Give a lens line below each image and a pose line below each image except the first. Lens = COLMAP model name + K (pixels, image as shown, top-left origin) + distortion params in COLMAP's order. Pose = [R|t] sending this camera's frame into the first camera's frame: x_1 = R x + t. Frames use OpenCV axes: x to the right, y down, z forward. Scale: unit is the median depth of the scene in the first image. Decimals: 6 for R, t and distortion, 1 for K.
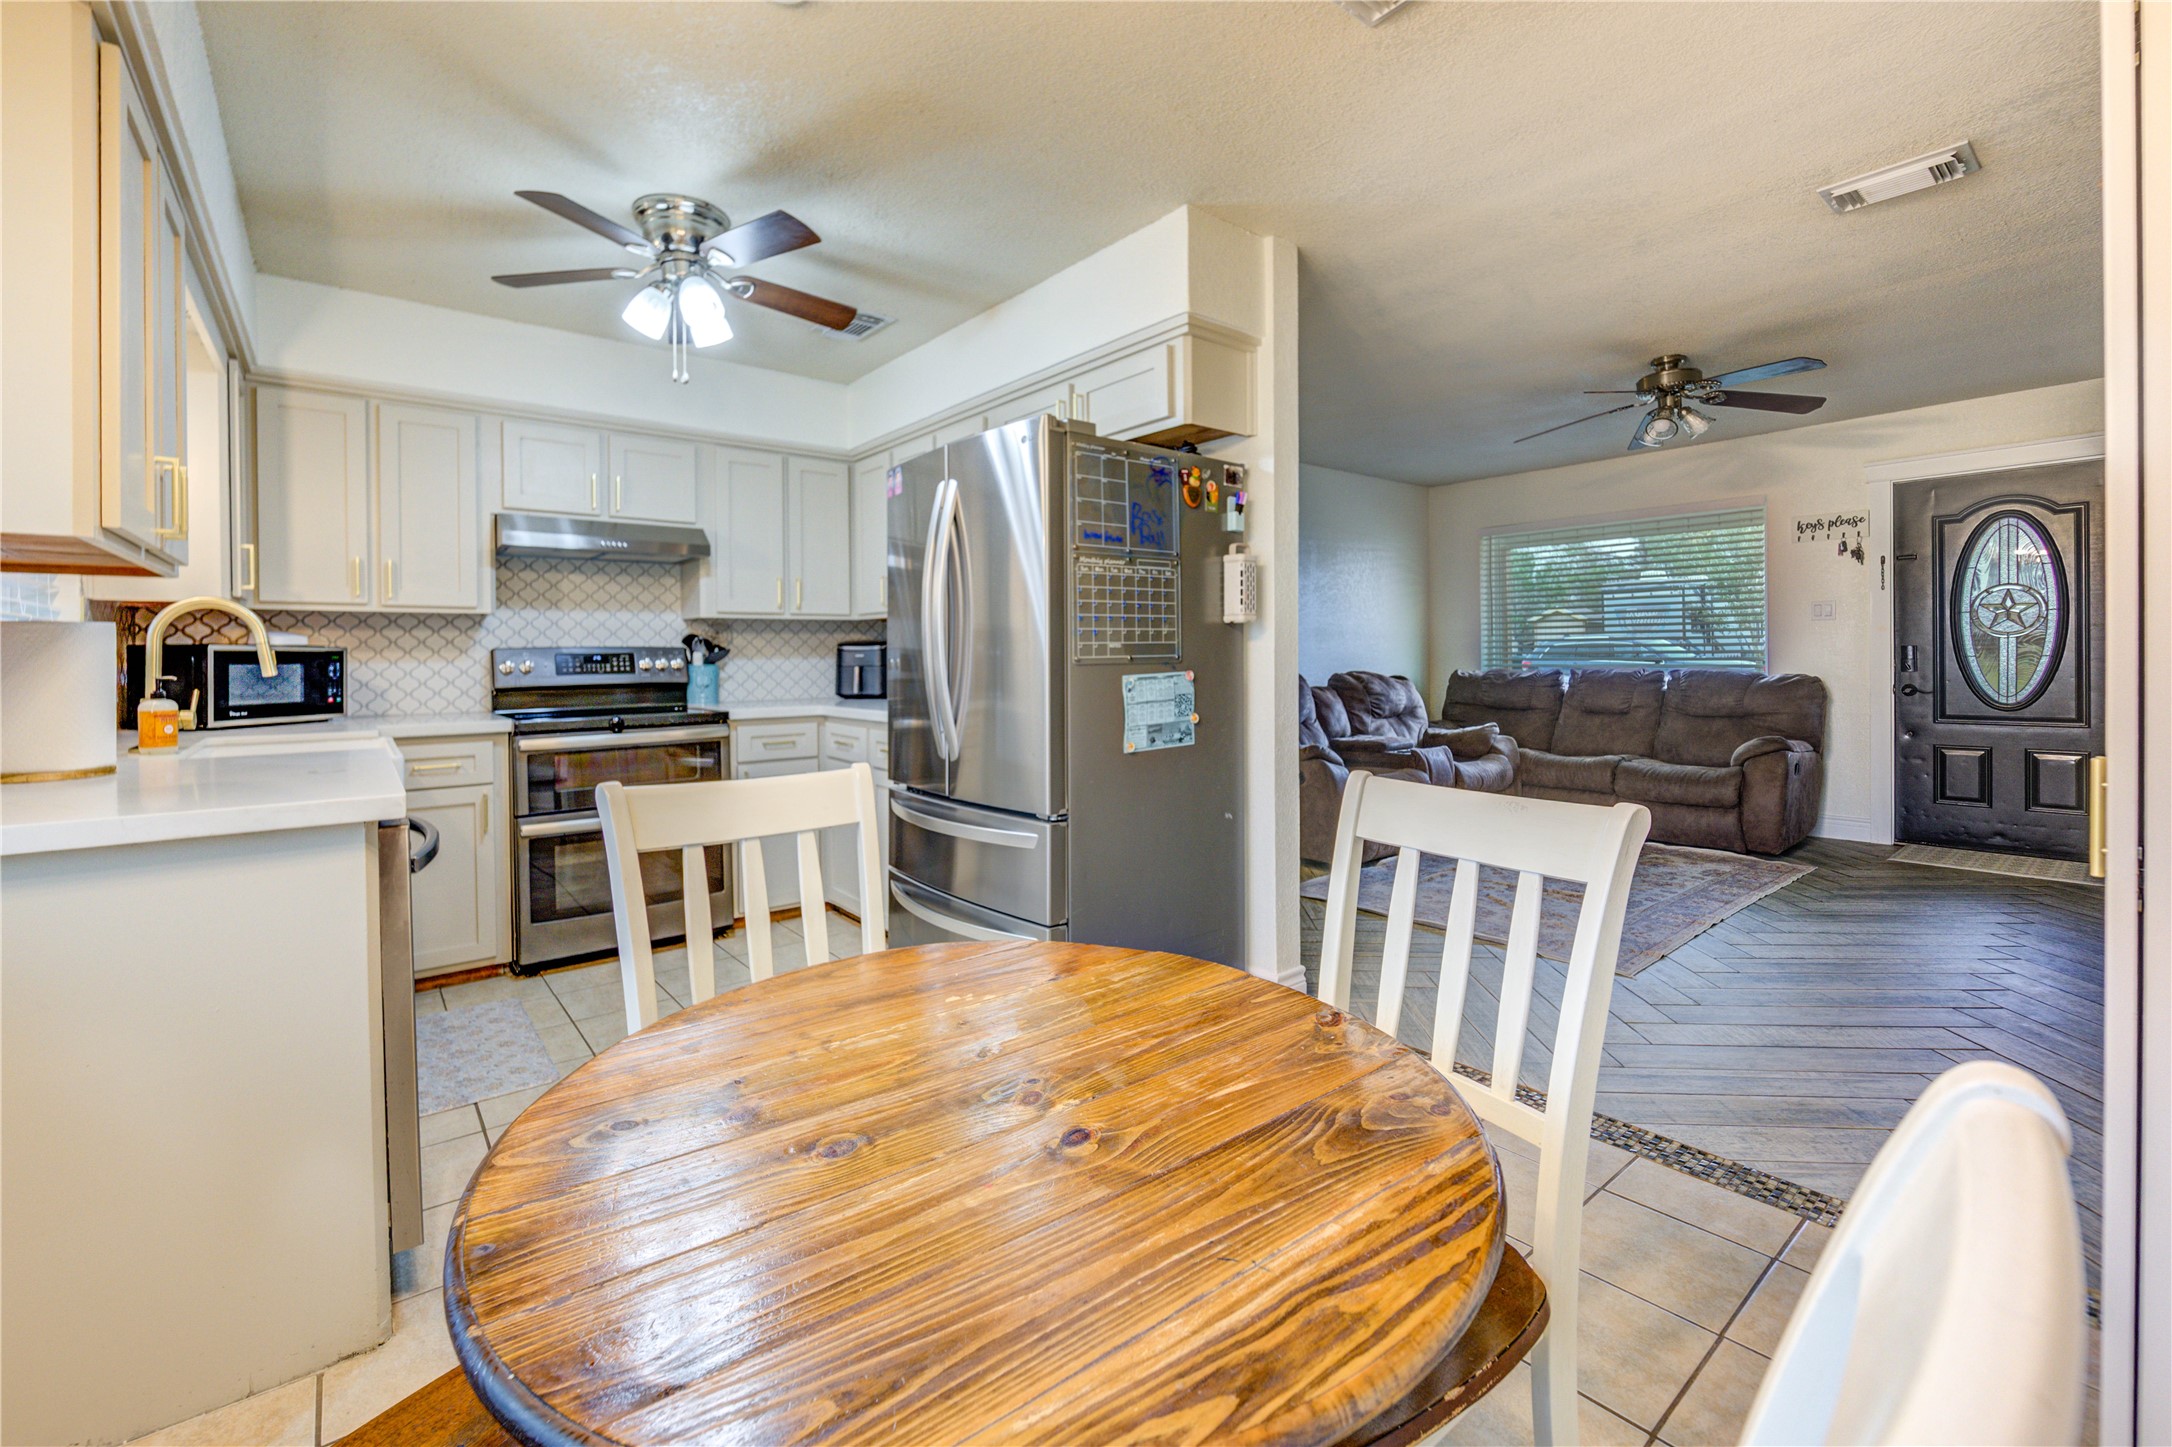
lens RADIAL K [[924.4, 0, 1049.7], [0, 924.4, 668.7], [0, 0, 1]] dist [-0.014386, -0.000550]
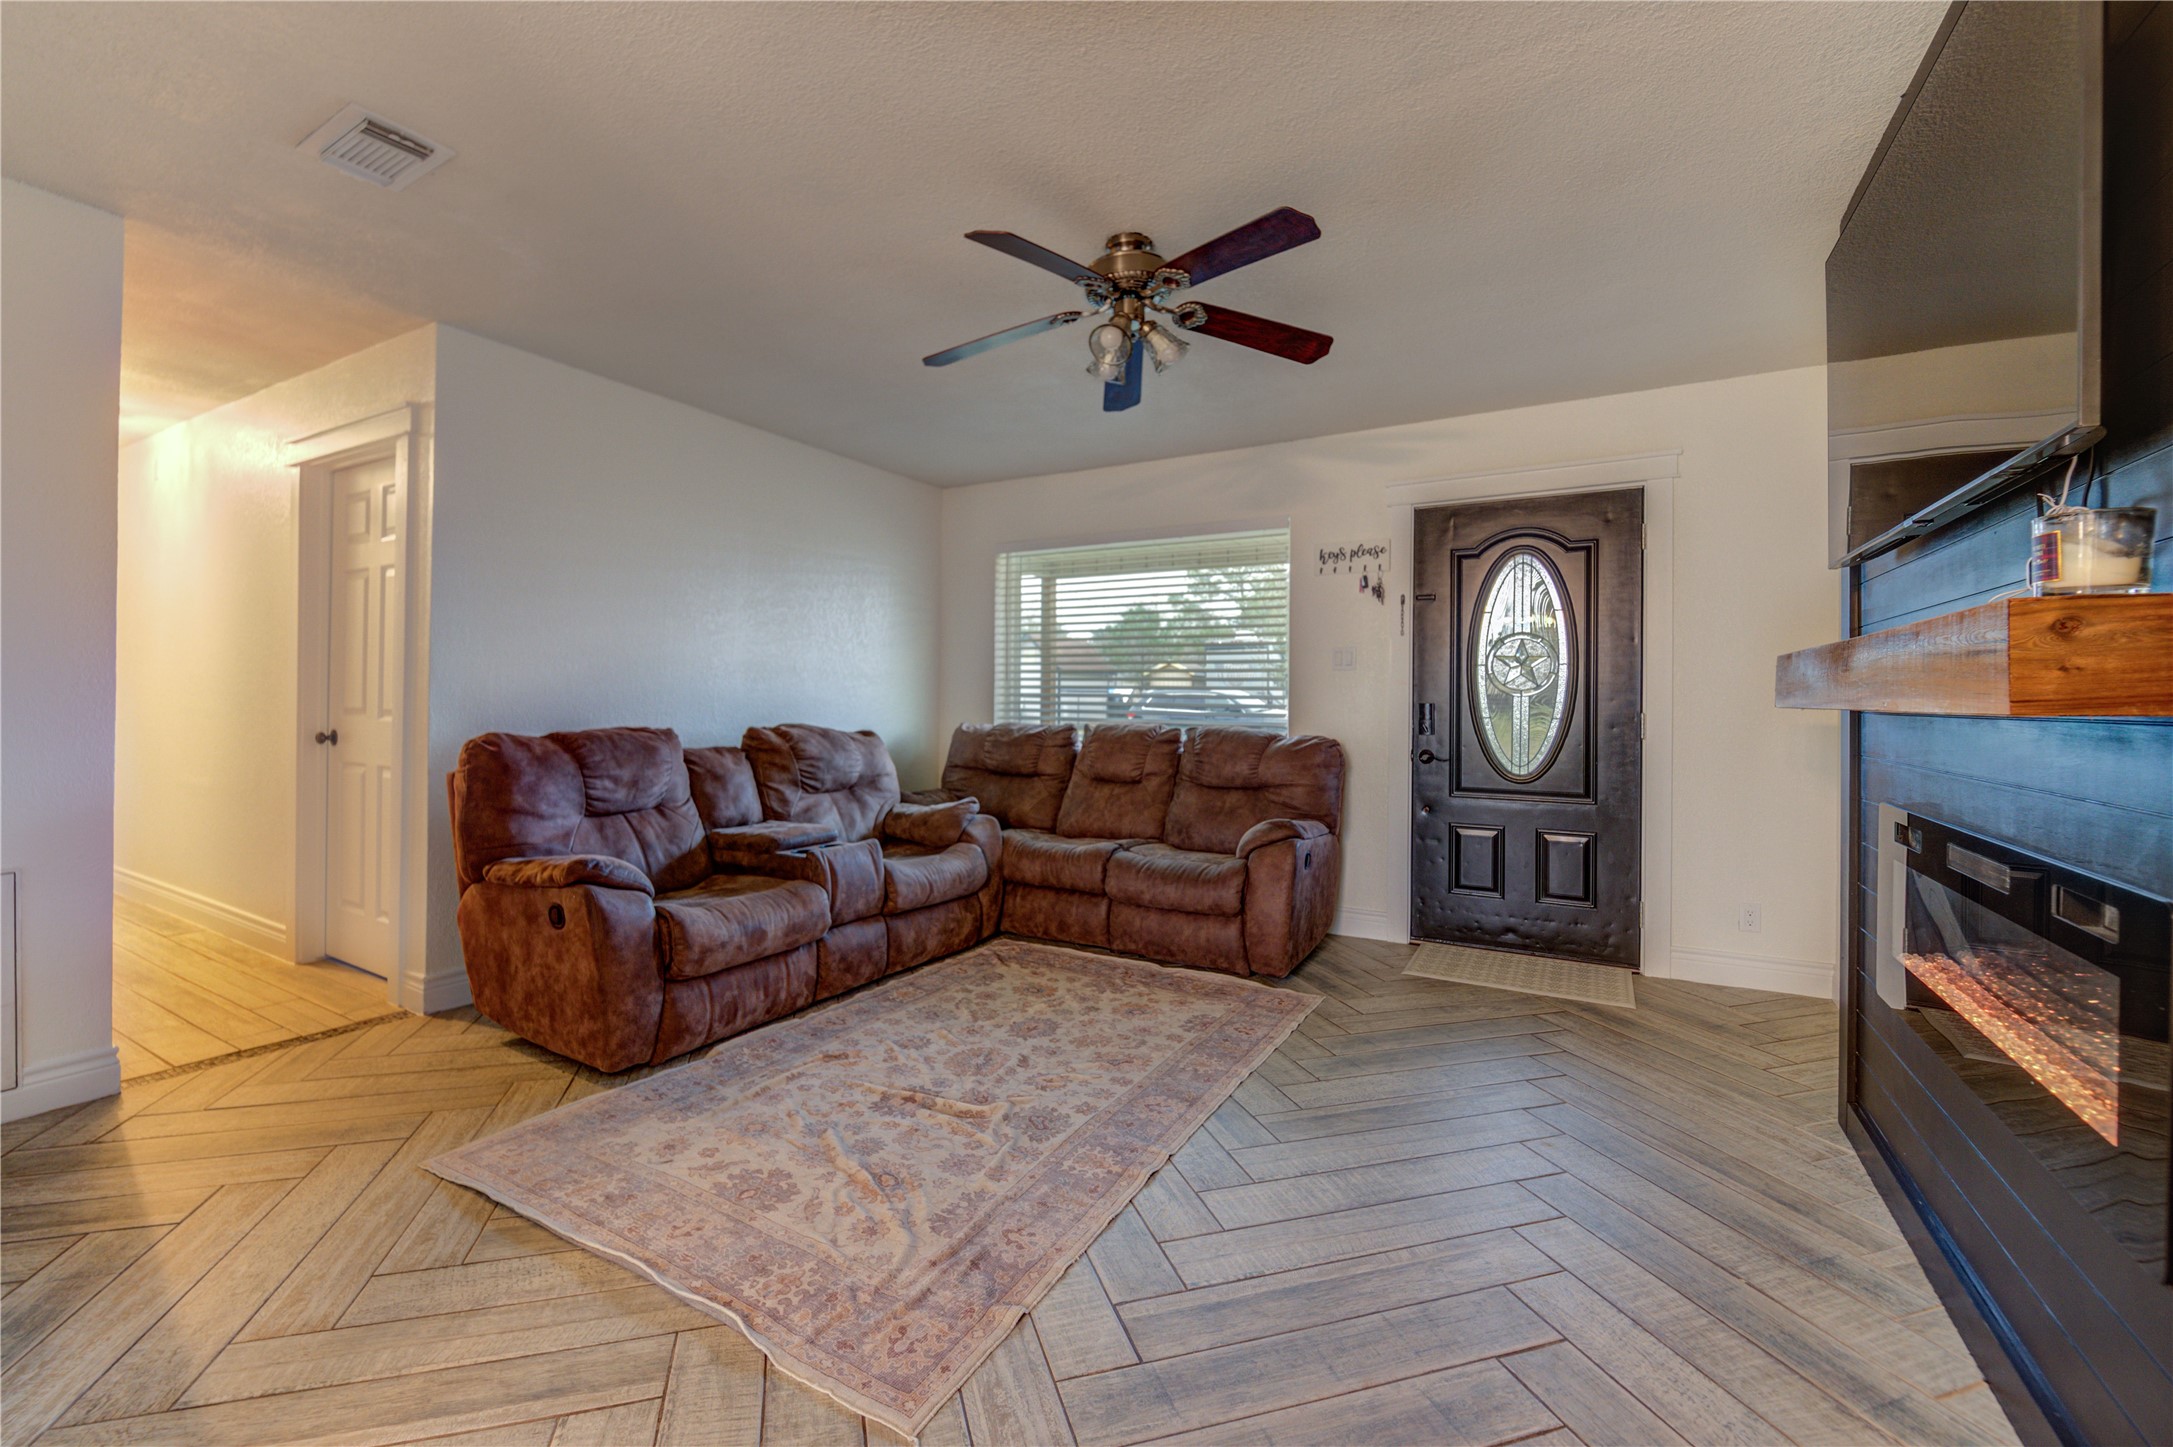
lens RADIAL K [[898.6, 0, 1082.3], [0, 898.6, 701.7], [0, 0, 1]] dist [0.000321, -0.005641]
pose [[0.925630, 0.021281, 0.377832, 0.338591], [-0.016691, 0.999742, -0.015418, -0.008805], [-0.378062, 0.007965, 0.925746, 0.356849]]
